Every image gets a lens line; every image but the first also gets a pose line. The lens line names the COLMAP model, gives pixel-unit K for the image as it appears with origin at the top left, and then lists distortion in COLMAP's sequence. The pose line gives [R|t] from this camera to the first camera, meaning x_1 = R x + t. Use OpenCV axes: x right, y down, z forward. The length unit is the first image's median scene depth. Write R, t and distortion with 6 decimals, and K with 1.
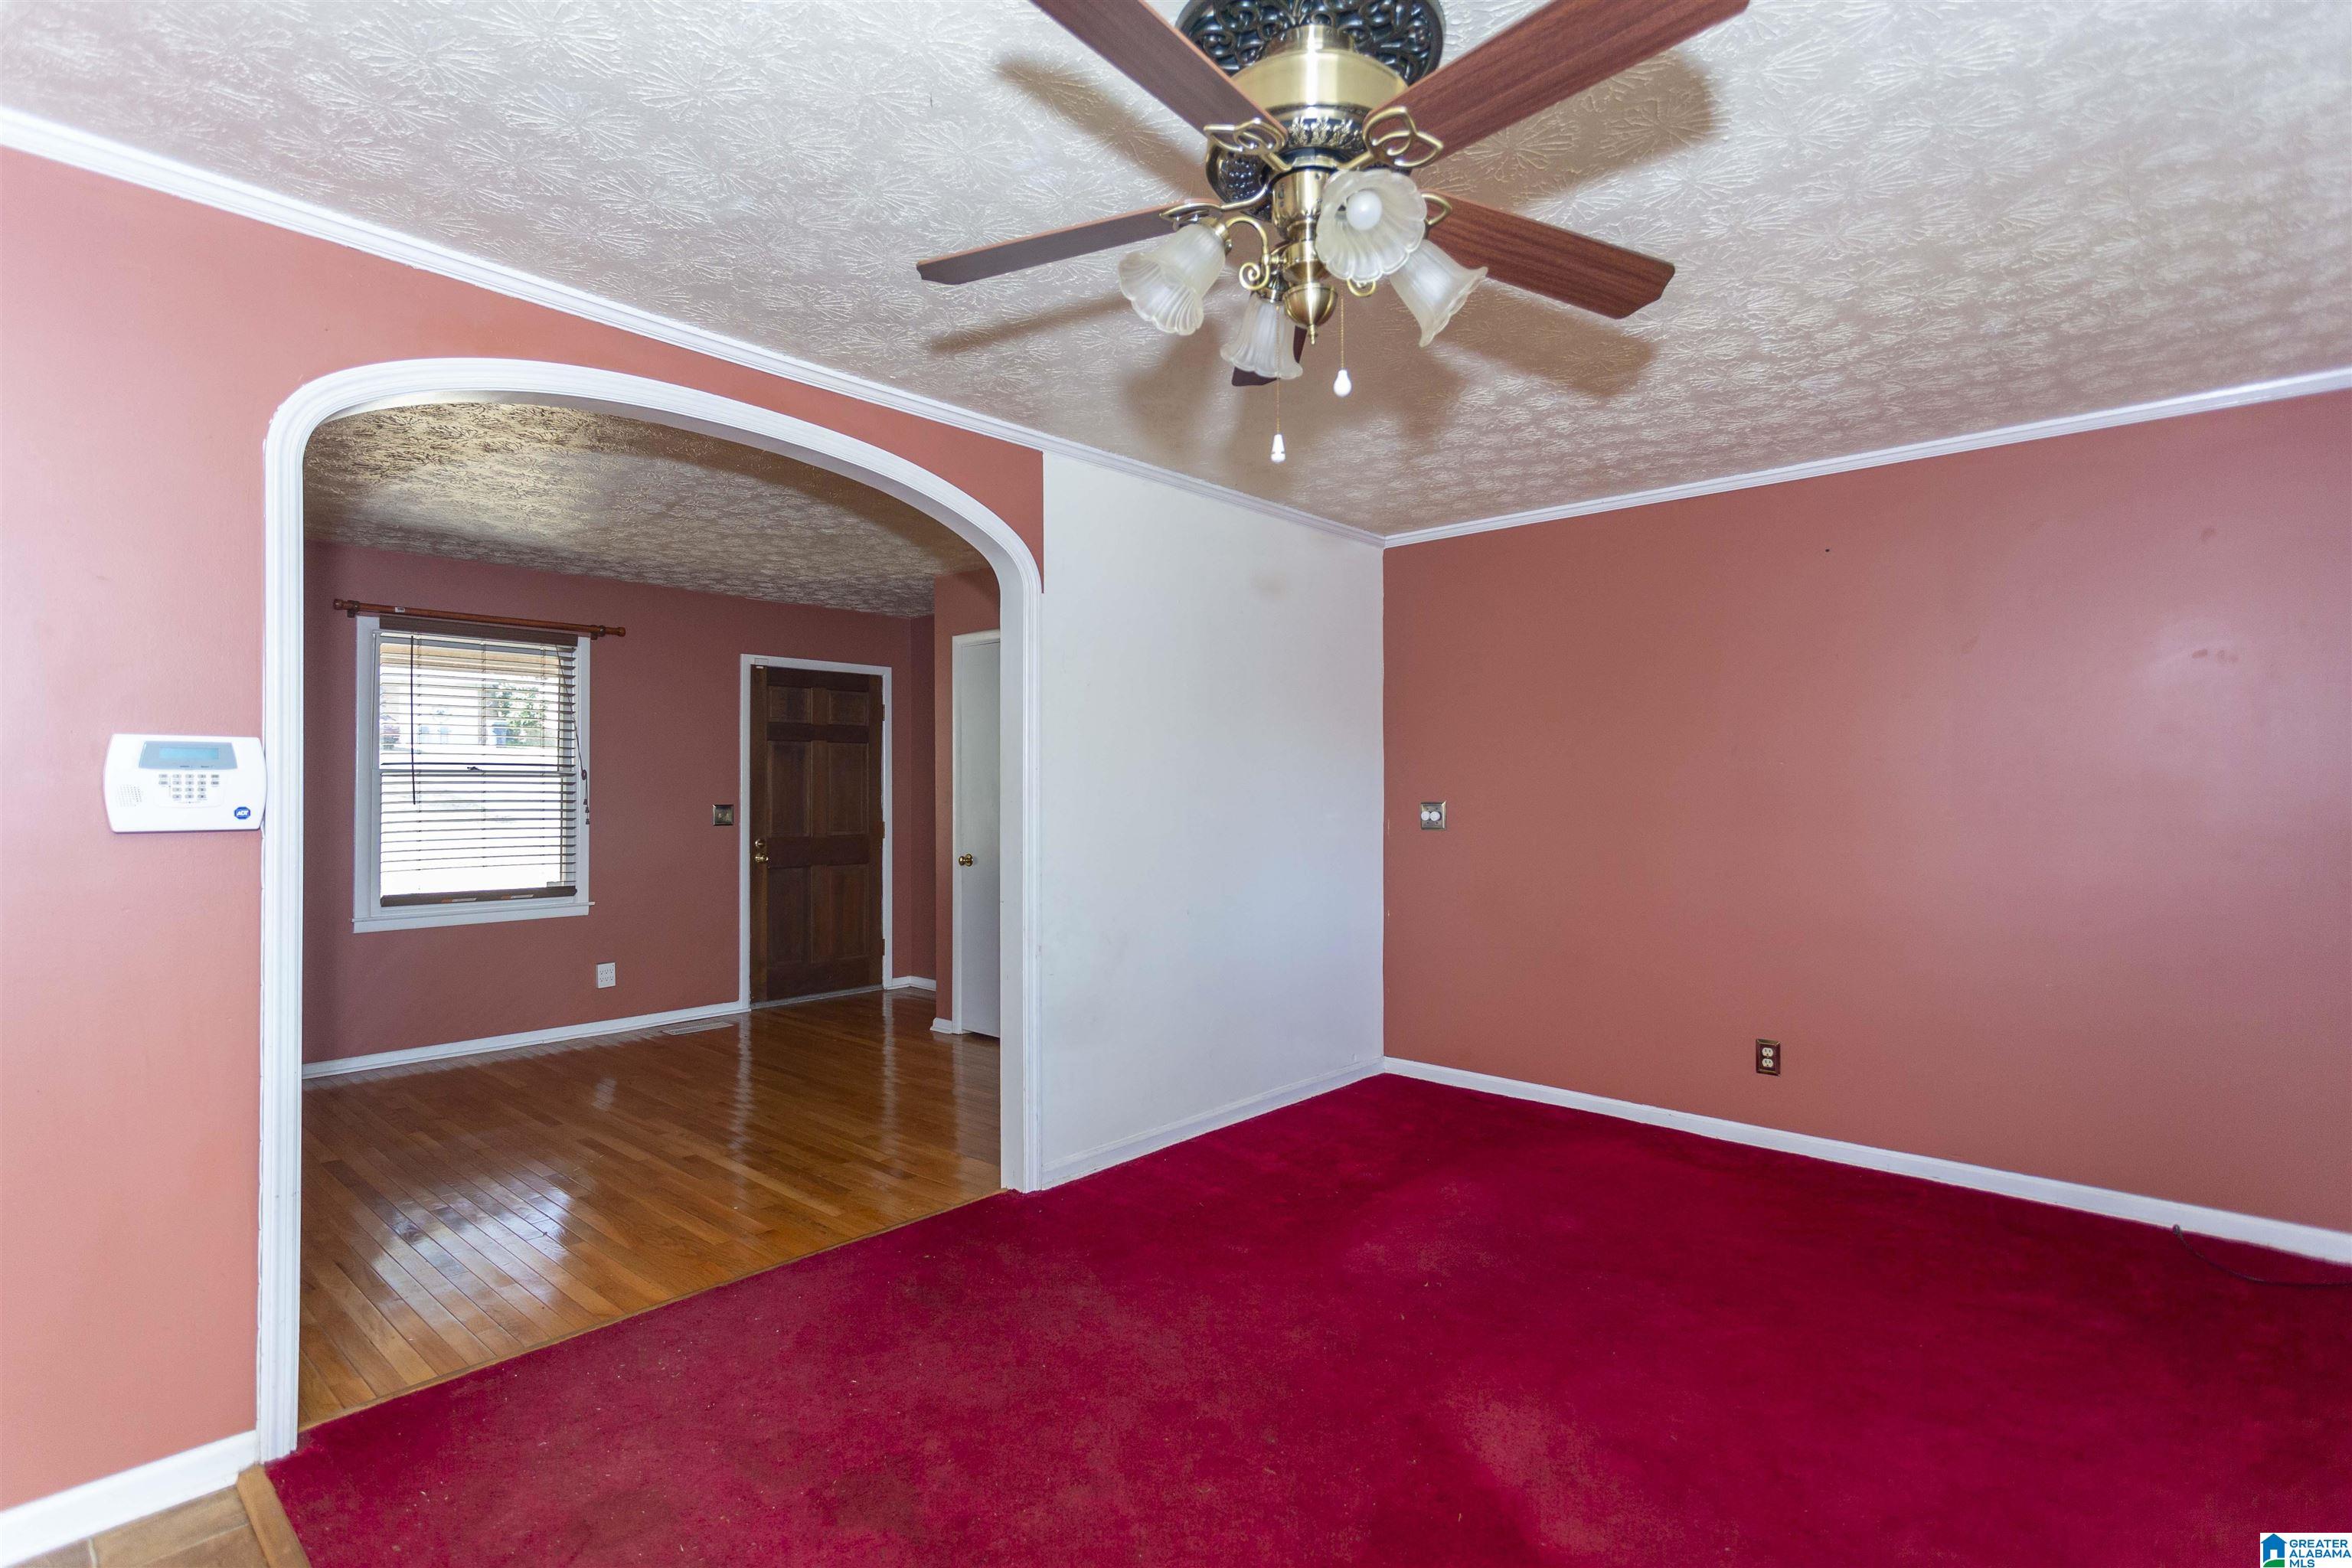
lens RADIAL K [[1131.1, 0, 1133.8], [0, 1131.1, 794.7], [0, 0, 1]] dist [0.015278, -0.001884]
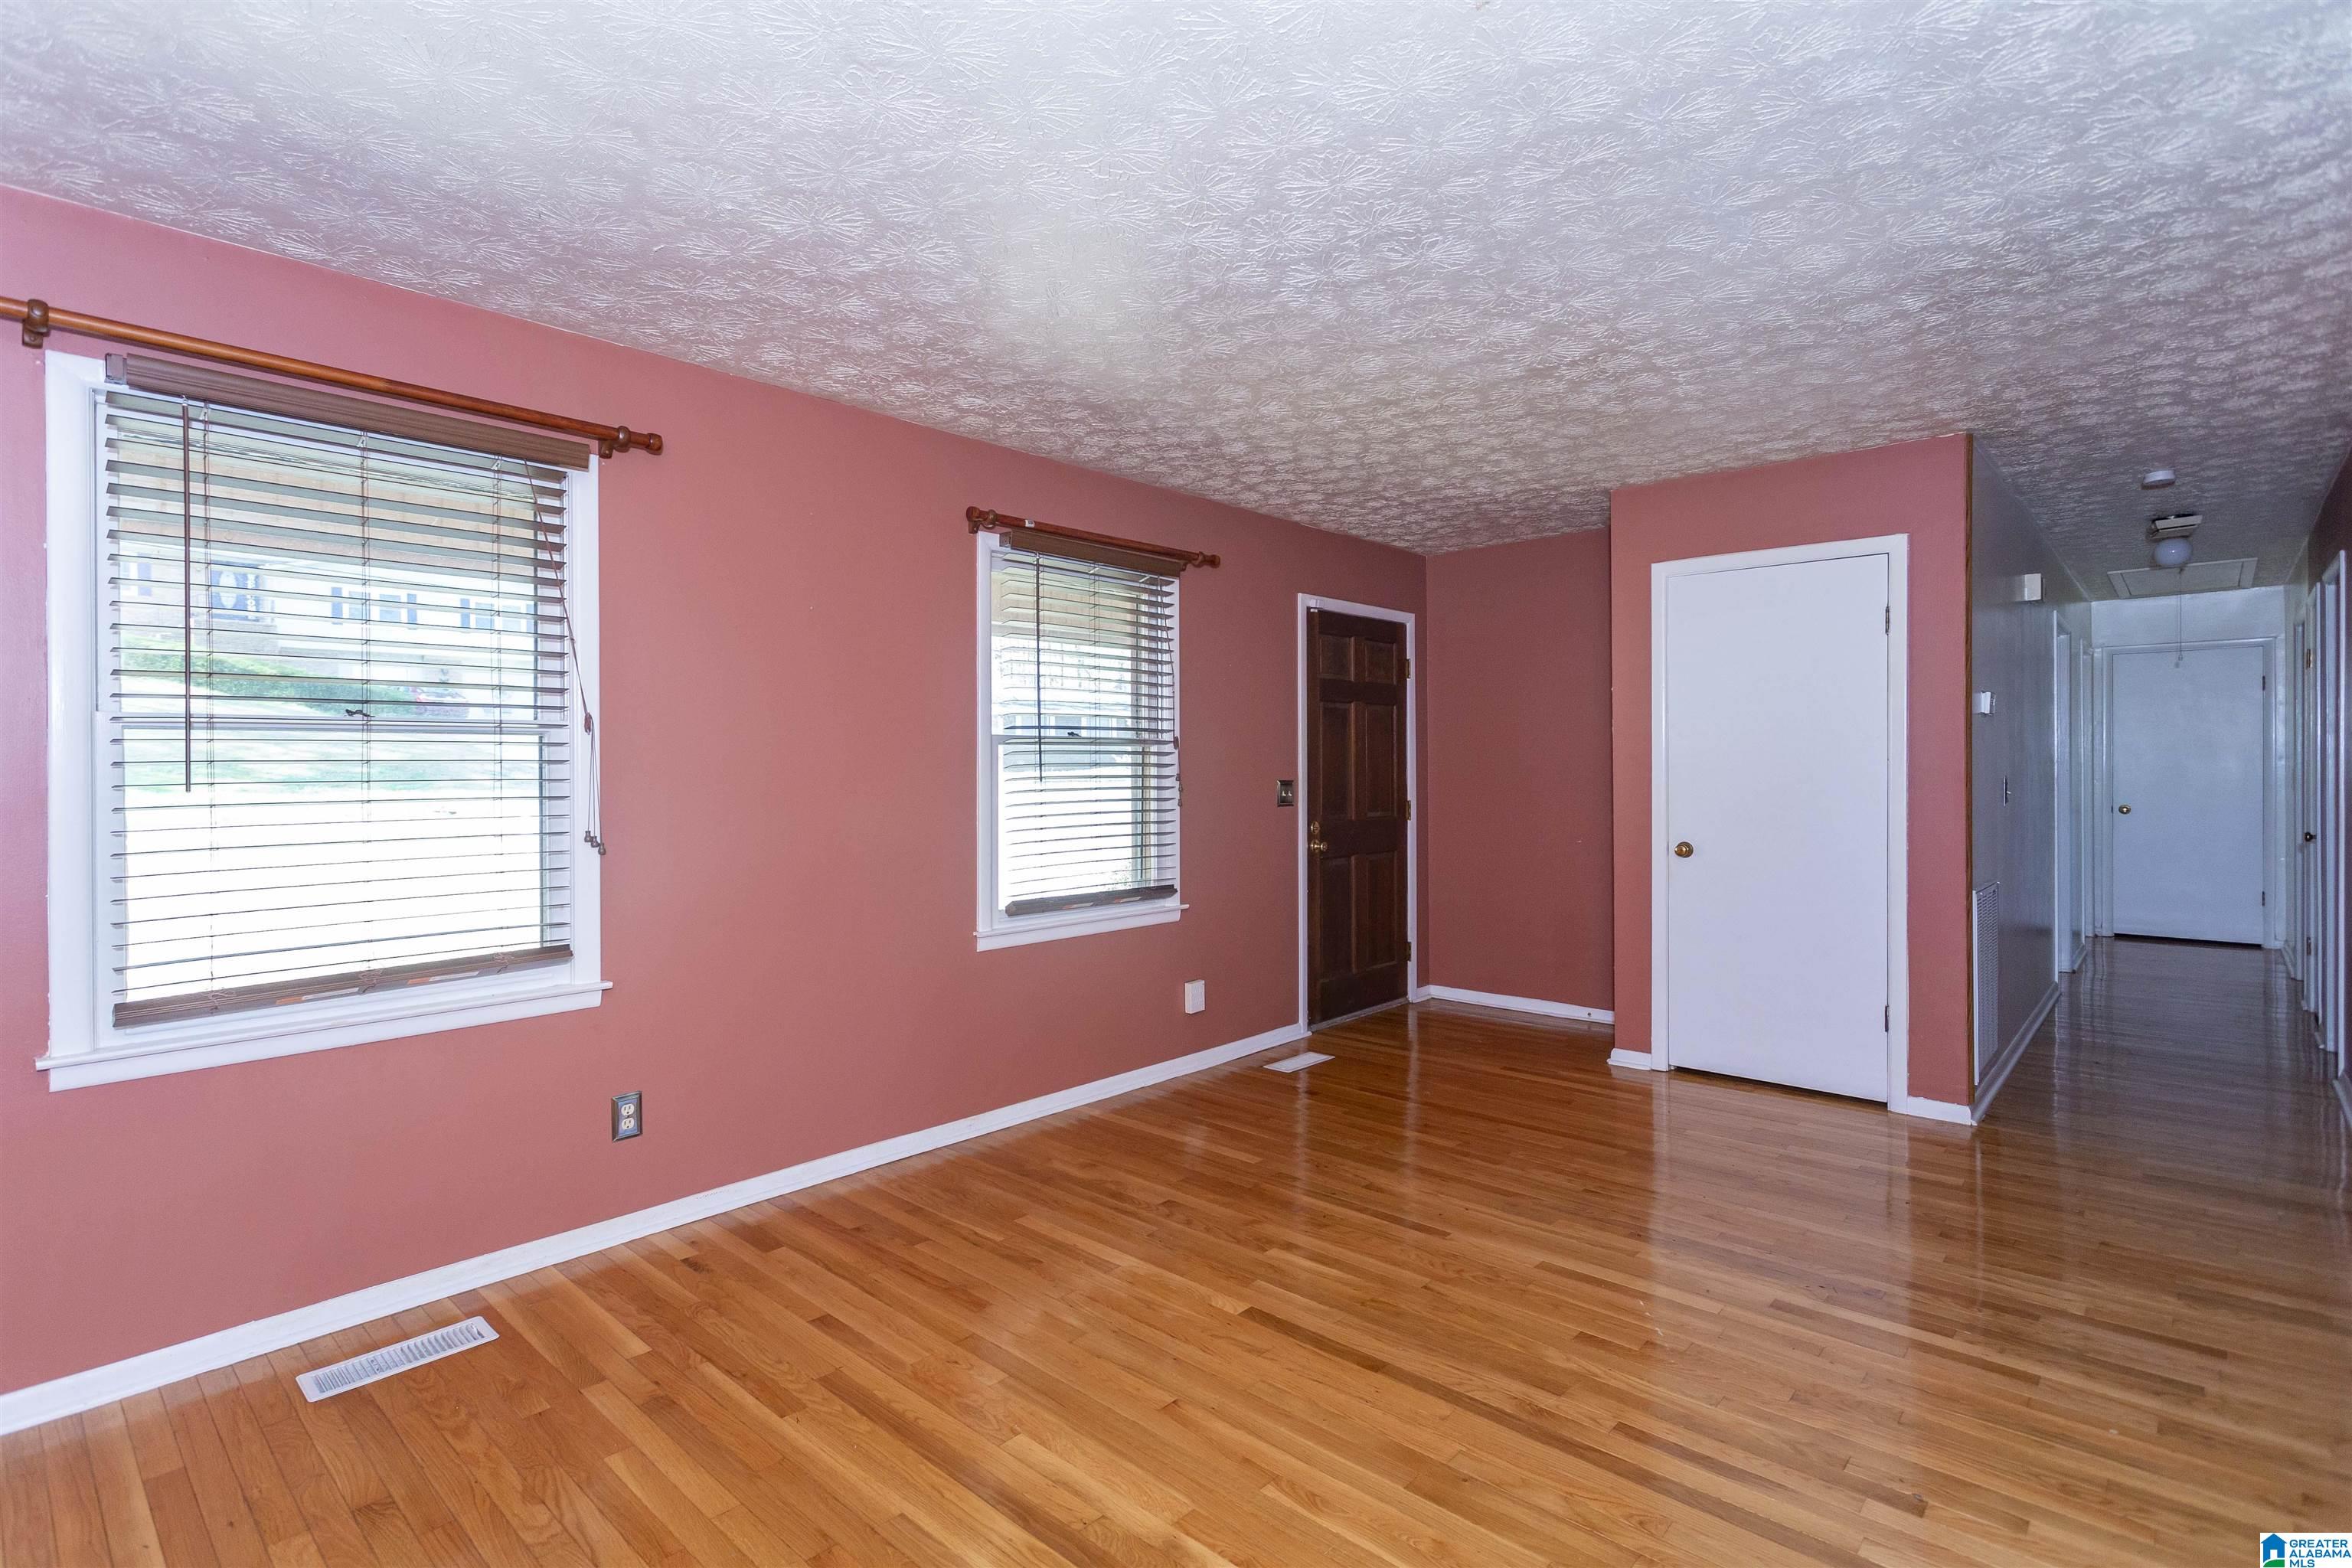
lens RADIAL K [[1131.1, 0, 1188.6], [0, 1131.1, 784.7], [0, 0, 1]] dist [0.015278, -0.001884]
pose [[0.999978, -0.006060, 0.002695, -0.428019], [0.006028, 0.999910, 0.011974, 0.001911], [-0.002767, -0.011958, 0.999925, 0.193903]]
